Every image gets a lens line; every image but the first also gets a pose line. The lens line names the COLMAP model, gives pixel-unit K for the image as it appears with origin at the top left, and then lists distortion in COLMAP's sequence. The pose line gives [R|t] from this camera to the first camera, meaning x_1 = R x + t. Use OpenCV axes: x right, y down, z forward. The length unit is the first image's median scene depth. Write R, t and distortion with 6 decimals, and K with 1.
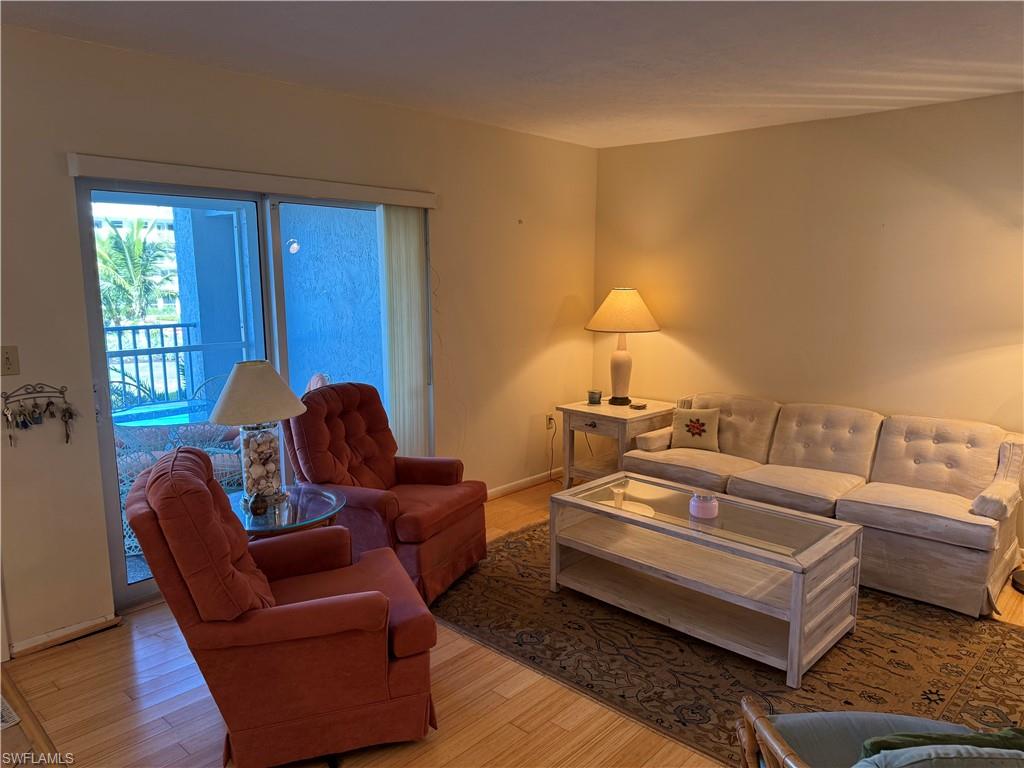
lens RADIAL K [[726.5, 0, 509.1], [0, 726.5, 386.2], [0, 0, 1]] dist [0.068450, -0.087597]
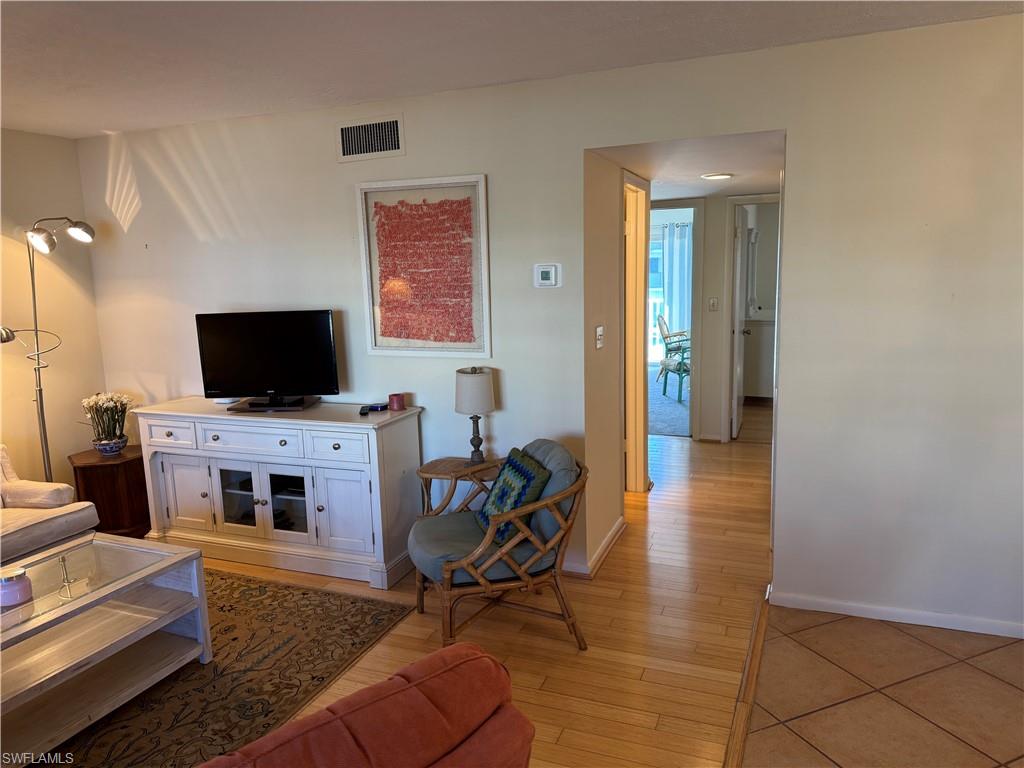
lens RADIAL K [[726.5, 0, 510.4], [0, 726.5, 384.7], [0, 0, 1]] dist [0.068450, -0.087597]
pose [[-0.353823, -0.134367, 0.925611, -0.665464], [0.177717, 0.961940, 0.207575, -0.121688], [-0.918273, 0.237942, -0.316477, 0.767049]]
